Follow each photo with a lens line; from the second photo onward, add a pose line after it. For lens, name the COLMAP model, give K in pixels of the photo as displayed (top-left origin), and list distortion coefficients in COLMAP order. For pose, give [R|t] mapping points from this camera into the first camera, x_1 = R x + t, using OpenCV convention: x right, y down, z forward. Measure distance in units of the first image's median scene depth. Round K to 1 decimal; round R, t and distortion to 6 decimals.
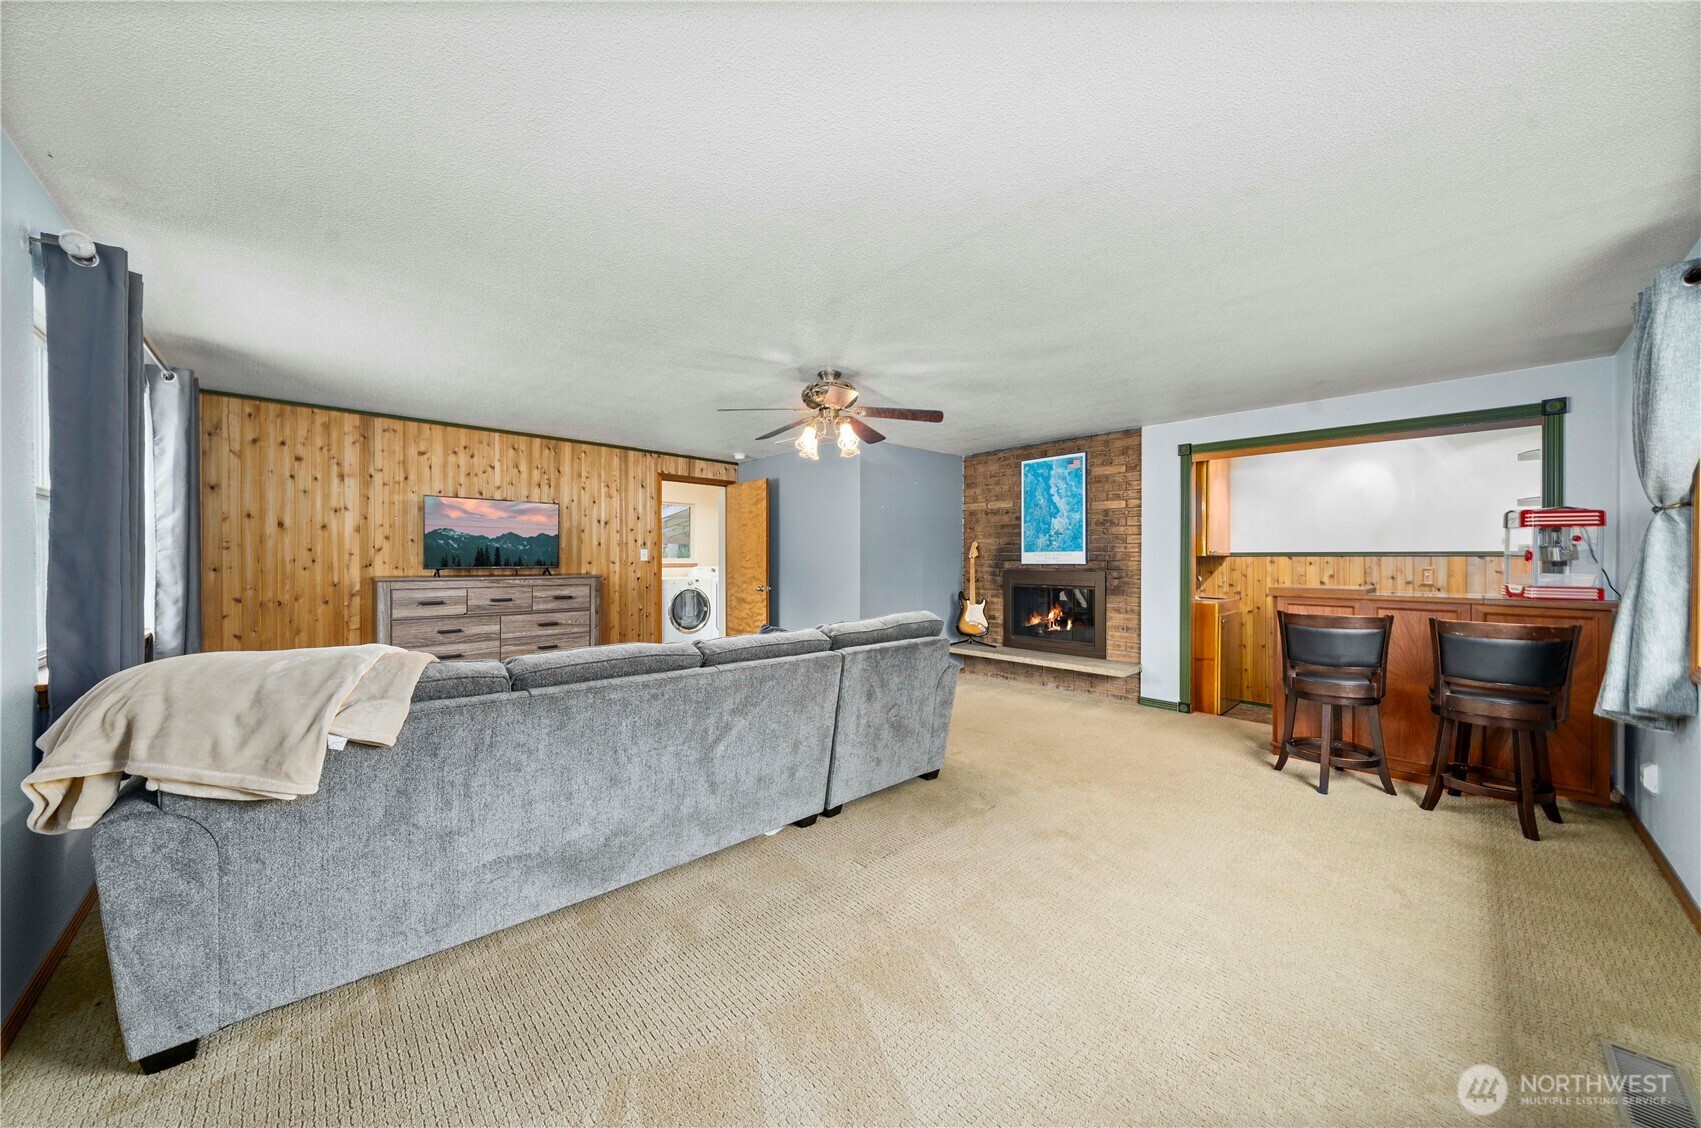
lens RADIAL K [[581.6, 0, 850.5], [0, 581.6, 564.0], [0, 0, 1]] dist [0.000677, 0.000032]
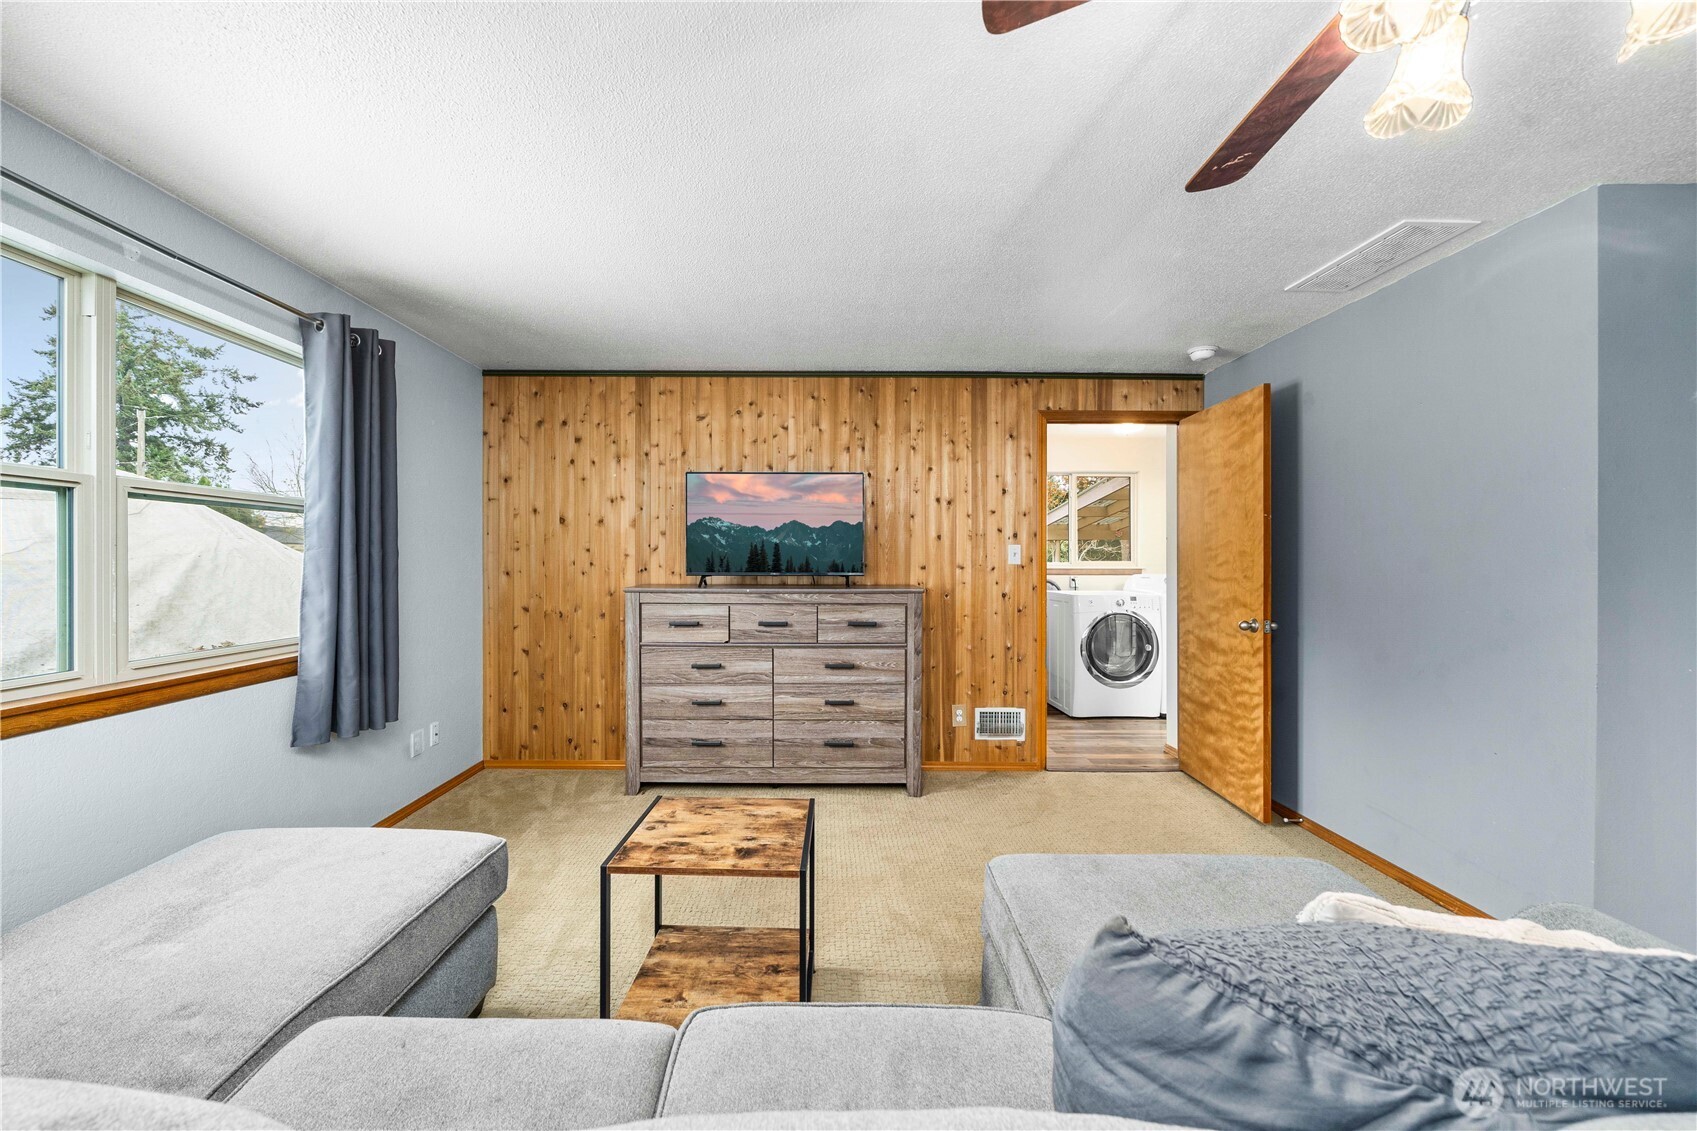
lens RADIAL K [[622.0, 0, 848.5], [0, 622.0, 565.5], [0, 0, 1]] dist [-0.002092, -0.000071]
pose [[0.719108, 0.002665, -0.694893, -0.050540], [-0.006315, 0.999976, -0.002700, -0.002492], [0.694870, 0.006330, 0.719108, 0.526965]]
